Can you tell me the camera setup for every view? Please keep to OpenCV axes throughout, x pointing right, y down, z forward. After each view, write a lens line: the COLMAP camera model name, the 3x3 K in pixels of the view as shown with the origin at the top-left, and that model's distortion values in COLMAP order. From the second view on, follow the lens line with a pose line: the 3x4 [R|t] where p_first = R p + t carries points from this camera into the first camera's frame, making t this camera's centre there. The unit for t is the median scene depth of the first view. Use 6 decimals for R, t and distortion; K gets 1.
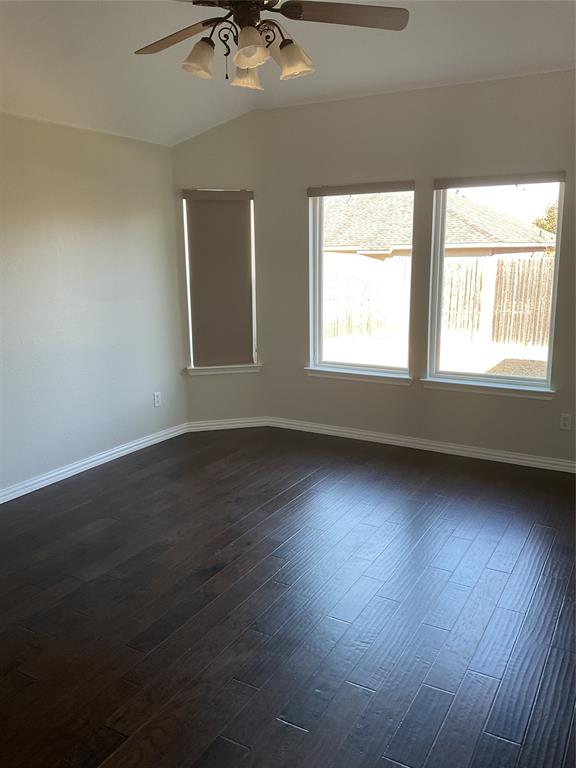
lens RADIAL K [[632.7, 0, 285.4], [0, 632.7, 381.0], [0, 0, 1]] dist [0.039537, -0.083065]
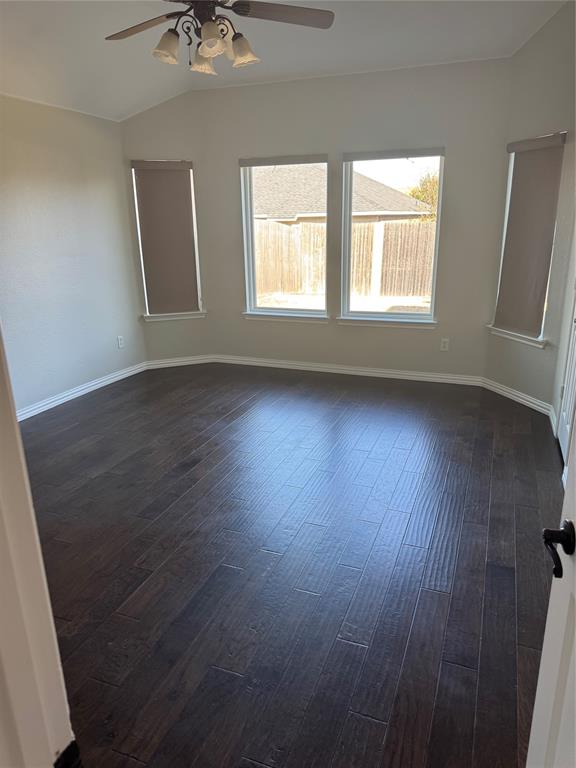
lens RADIAL K [[541.8, 0, 283.3], [0, 541.8, 388.3], [0, 0, 1]] dist [0.052624, -0.067680]
pose [[0.988903, -0.049837, 0.139955, -0.060368], [0.036179, 0.994480, 0.098493, 0.032850], [-0.144091, -0.092337, 0.985247, -0.084340]]
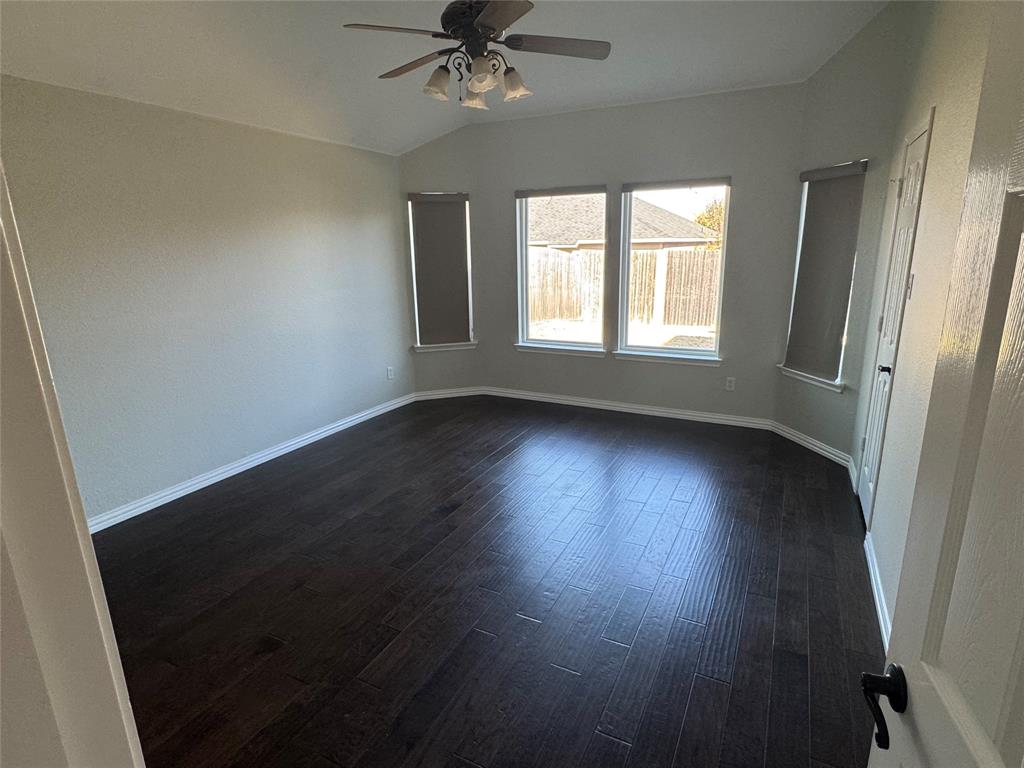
lens RADIAL K [[551.7, 0, 507.2], [0, 551.7, 386.2], [0, 0, 1]] dist [-0.013393, 0.006608]
pose [[0.998910, -0.019001, 0.042639, -0.037737], [0.017001, 0.998760, 0.046781, 0.011678], [-0.043475, -0.046006, 0.997995, -0.044421]]
